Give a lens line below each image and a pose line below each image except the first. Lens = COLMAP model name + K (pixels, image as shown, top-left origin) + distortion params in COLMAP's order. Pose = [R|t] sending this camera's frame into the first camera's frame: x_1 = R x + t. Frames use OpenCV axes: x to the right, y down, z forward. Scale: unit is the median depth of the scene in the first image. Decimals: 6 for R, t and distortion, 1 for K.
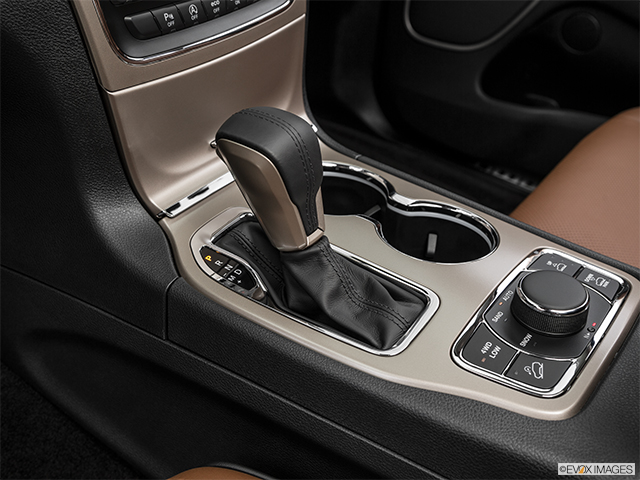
lens RADIAL K [[750.2, 0, 321.3], [0, 750.2, 237.0], [0, 0, 1]] dist [-0.031571, 0.000000]
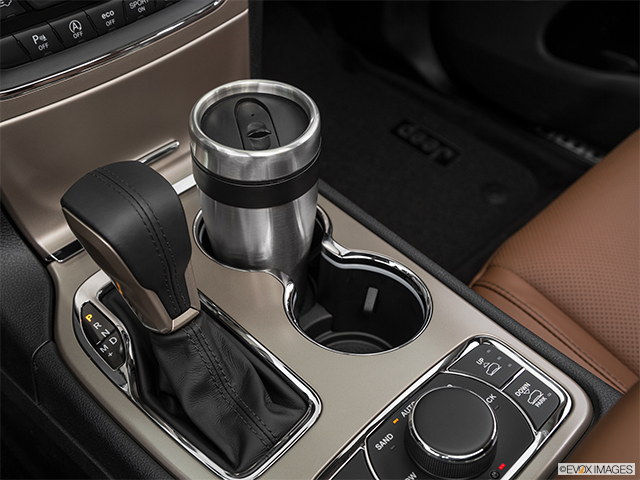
lens RADIAL K [[750.2, 0, 321.1], [0, 750.2, 238.8], [0, 0, 1]] dist [-0.031571, 0.000000]
pose [[0.985582, 0.070106, -0.153989, 0.246655], [-0.048122, 0.988680, 0.142114, -0.199962], [0.162209, -0.132655, 0.977799, 0.193057]]
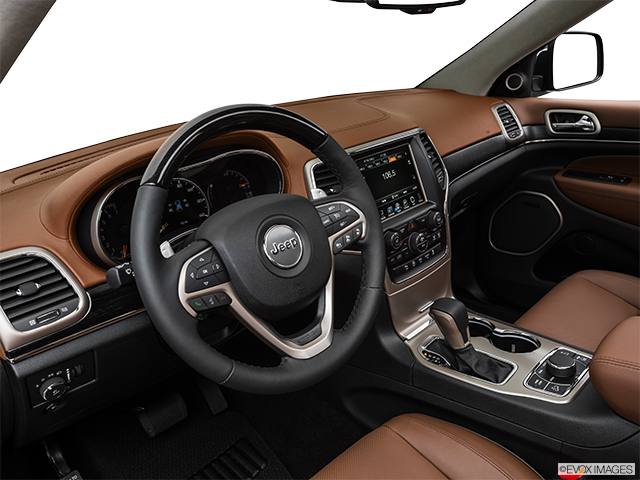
lens RADIAL K [[546.4, 0, 314.1], [0, 546.4, 240.2], [0, 0, 1]] dist [-0.026704, 0.024132]
pose [[0.978217, -0.068444, -0.195979, -0.129392], [0.018949, 0.969582, -0.244032, 0.098496], [0.206720, 0.235003, 0.949758, -1.008664]]
